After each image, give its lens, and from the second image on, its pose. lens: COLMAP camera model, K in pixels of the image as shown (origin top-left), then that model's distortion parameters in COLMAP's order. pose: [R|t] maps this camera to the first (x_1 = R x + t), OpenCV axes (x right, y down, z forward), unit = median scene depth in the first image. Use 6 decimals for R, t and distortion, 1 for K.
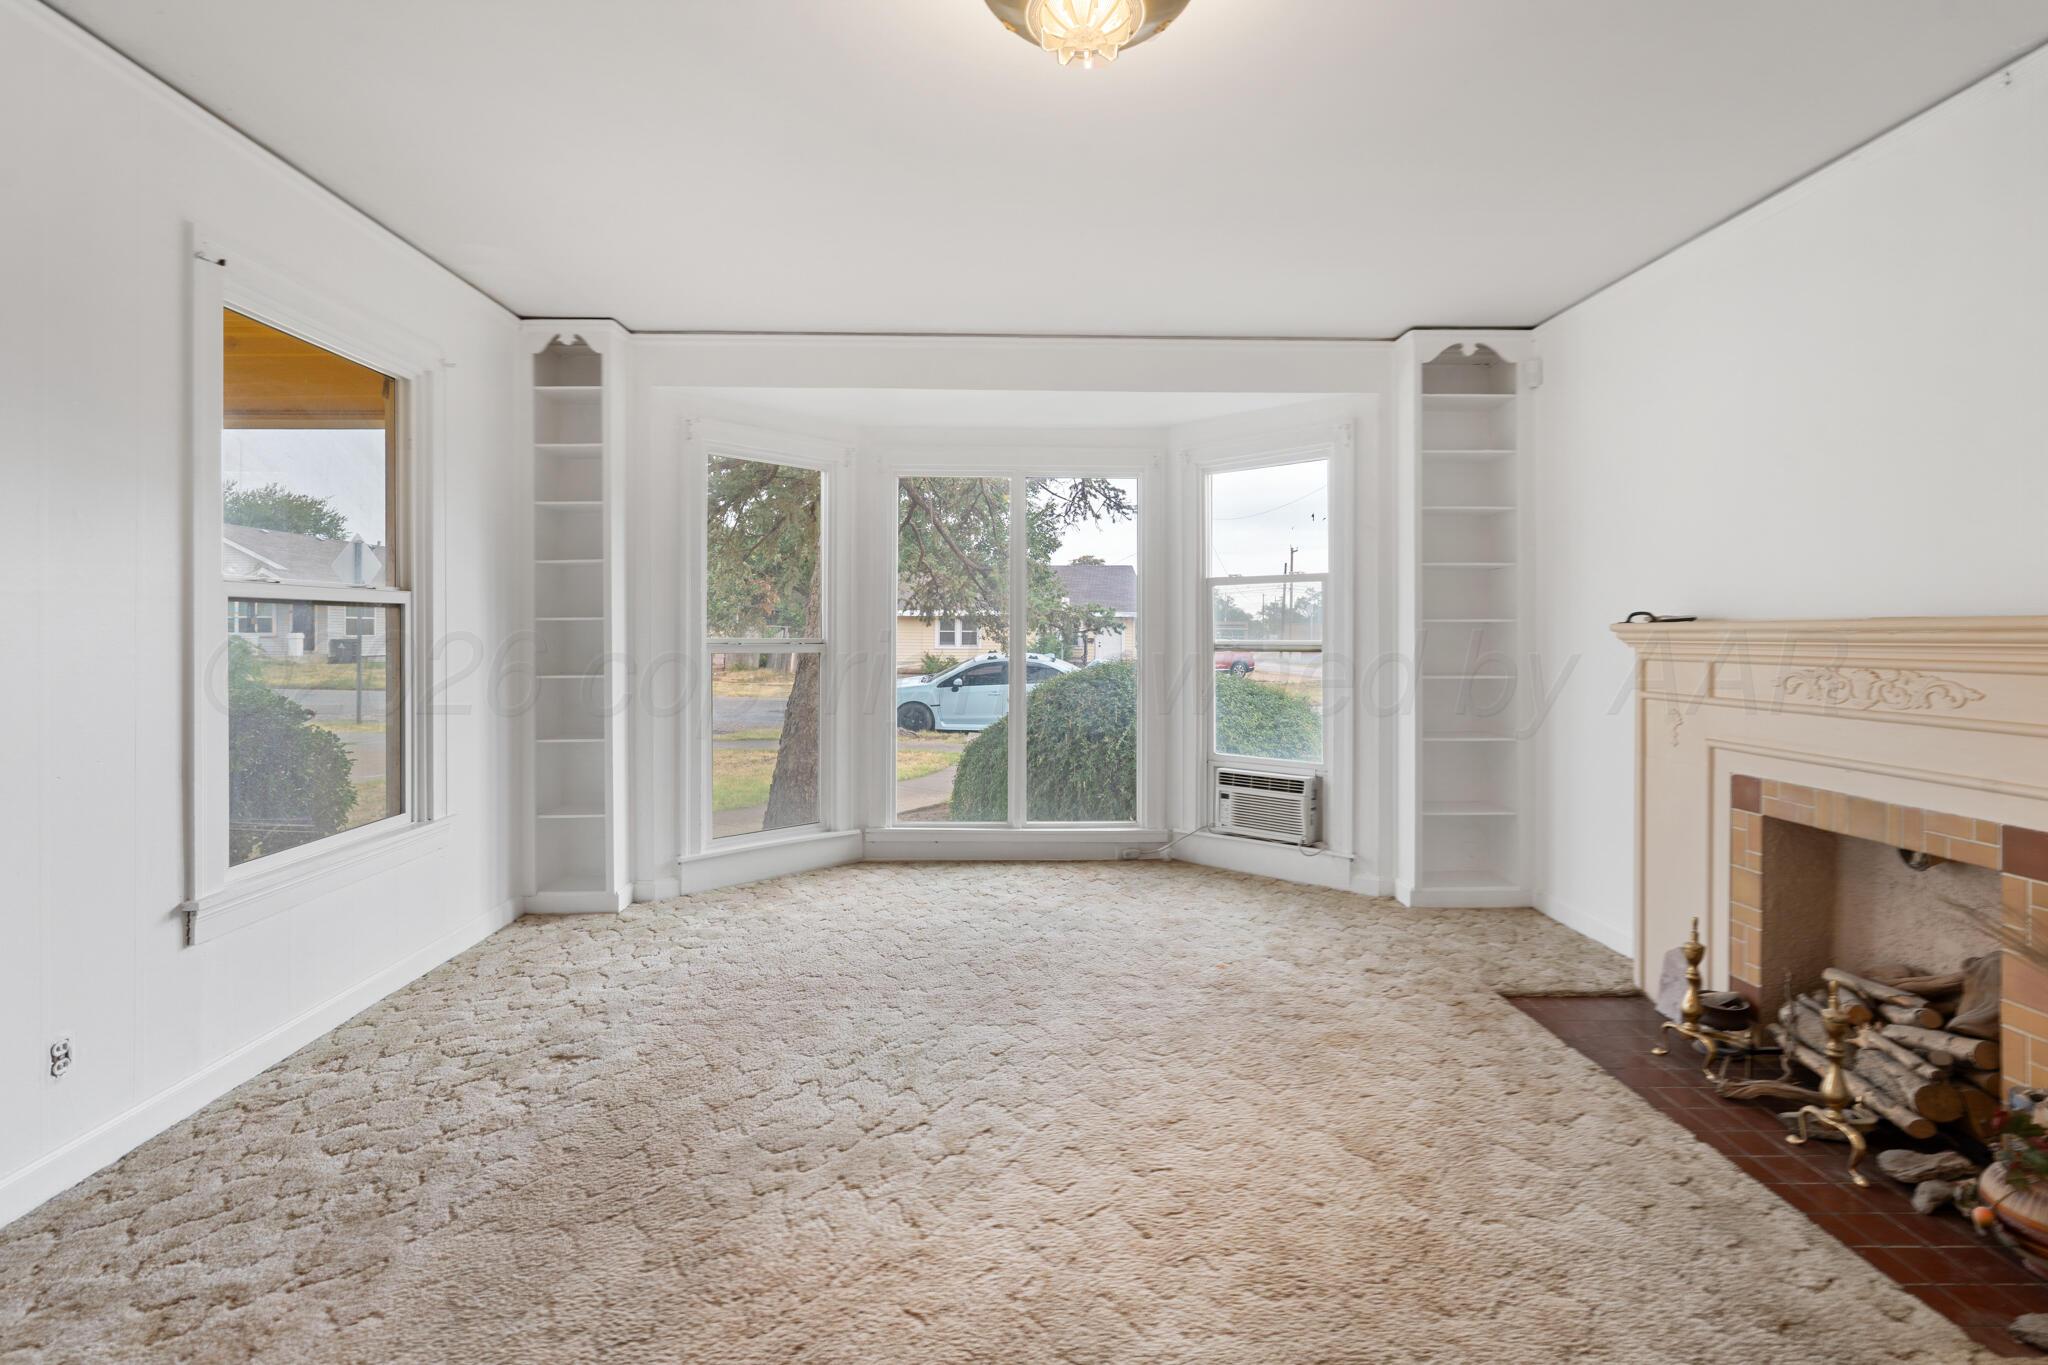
lens RADIAL K [[926.3, 0, 1025.2], [0, 926.3, 637.4], [0, 0, 1]] dist [-0.002657, 0.000686]
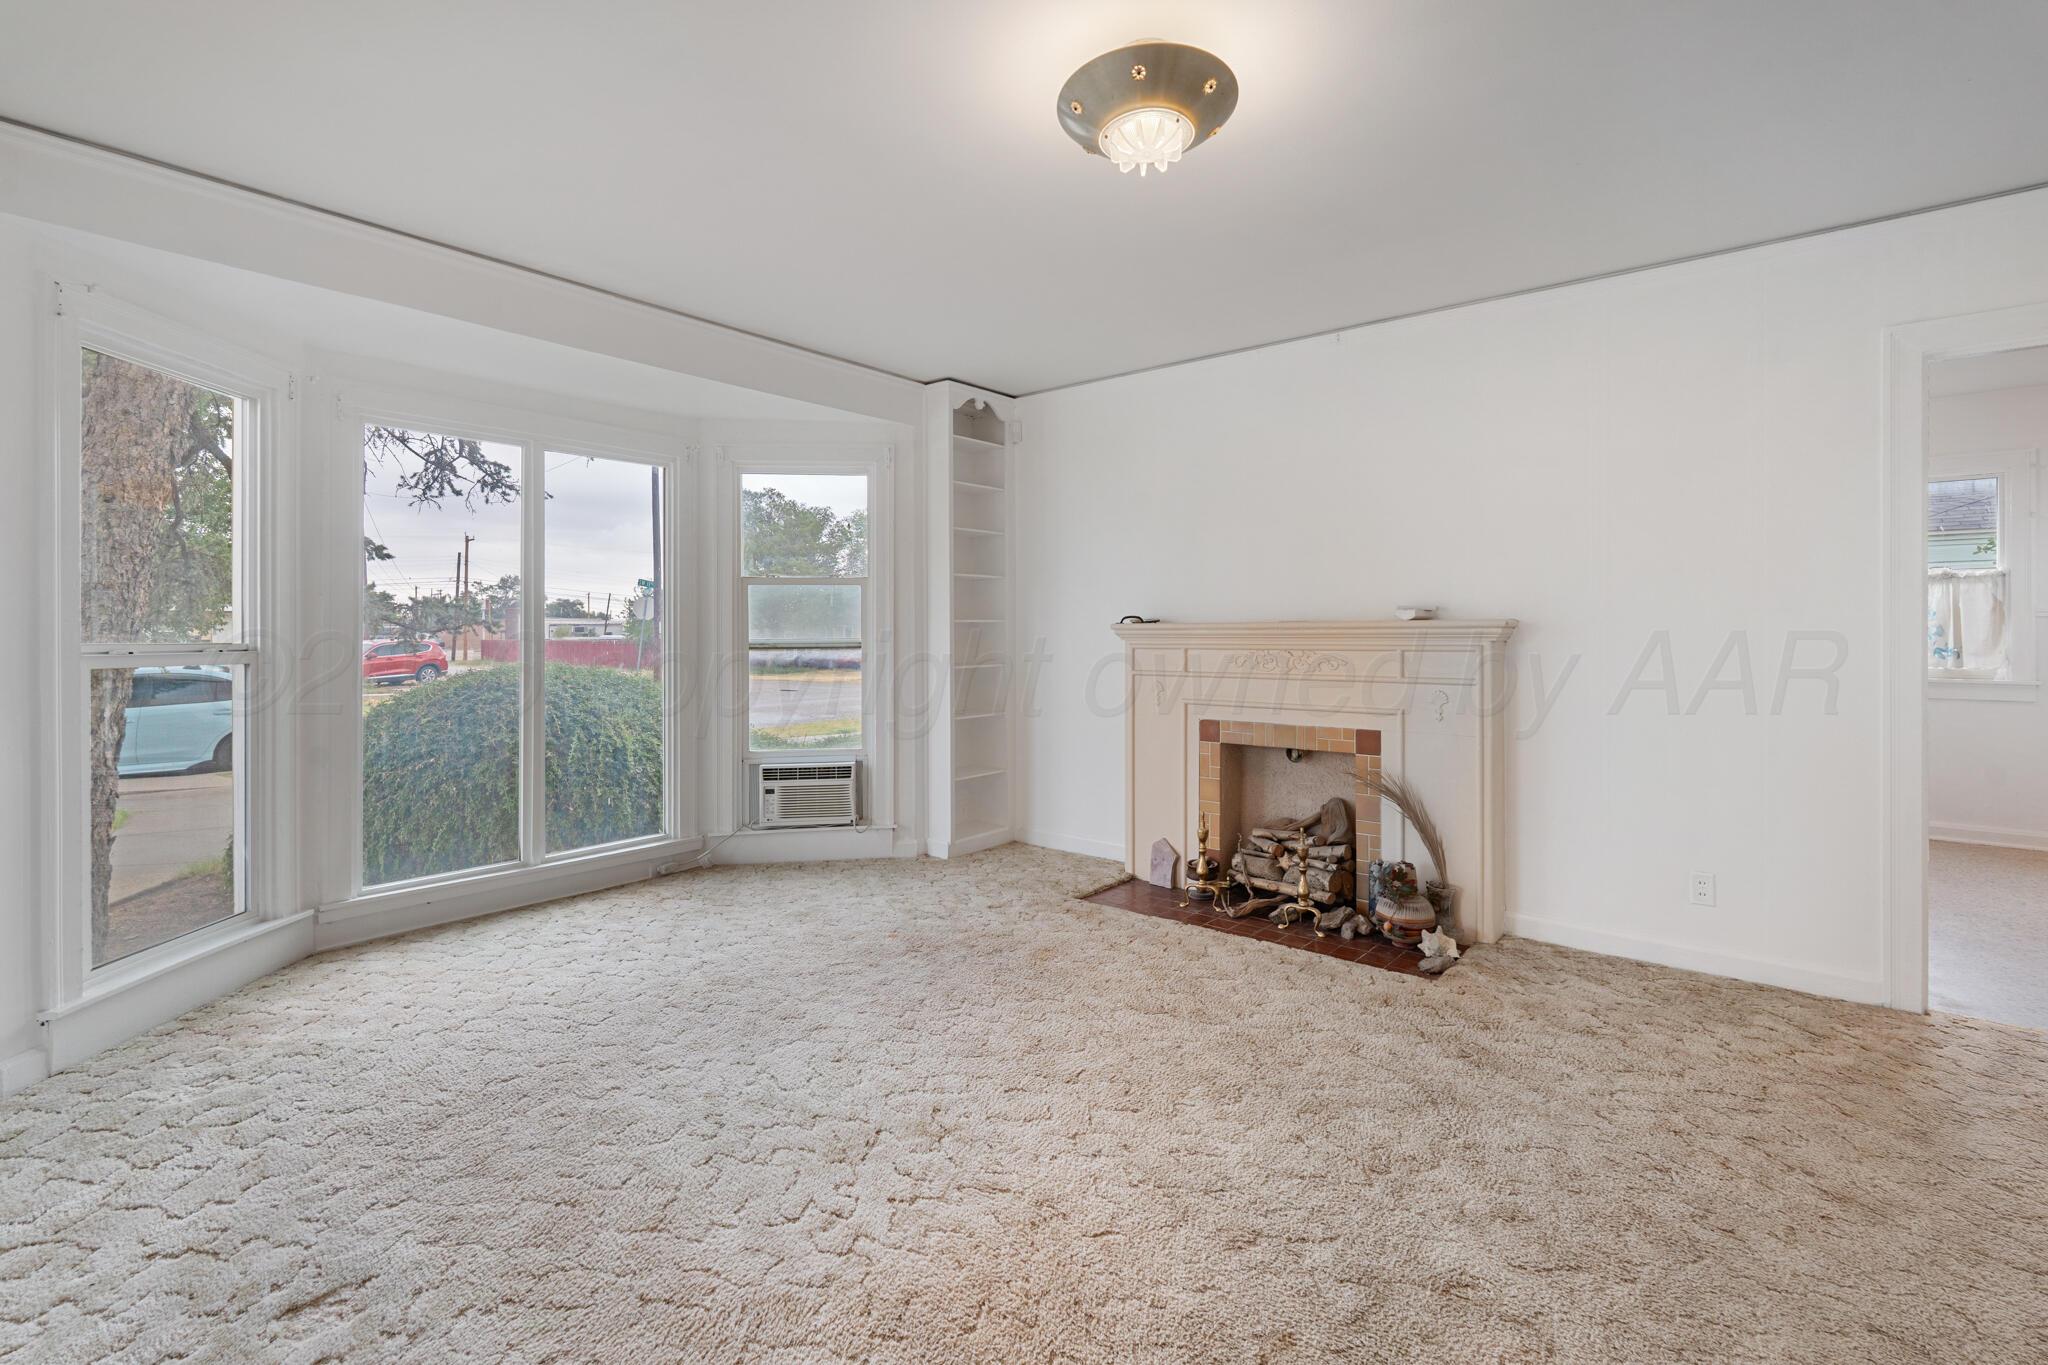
lens RADIAL K [[926.3, 0, 1025.2], [0, 926.3, 637.4], [0, 0, 1]] dist [-0.002657, 0.000686]
pose [[0.648535, -0.009539, 0.761125, -0.560015], [0.007958, 0.999952, 0.005751, -0.003513], [-0.761144, 0.002327, 0.648579, 0.180602]]
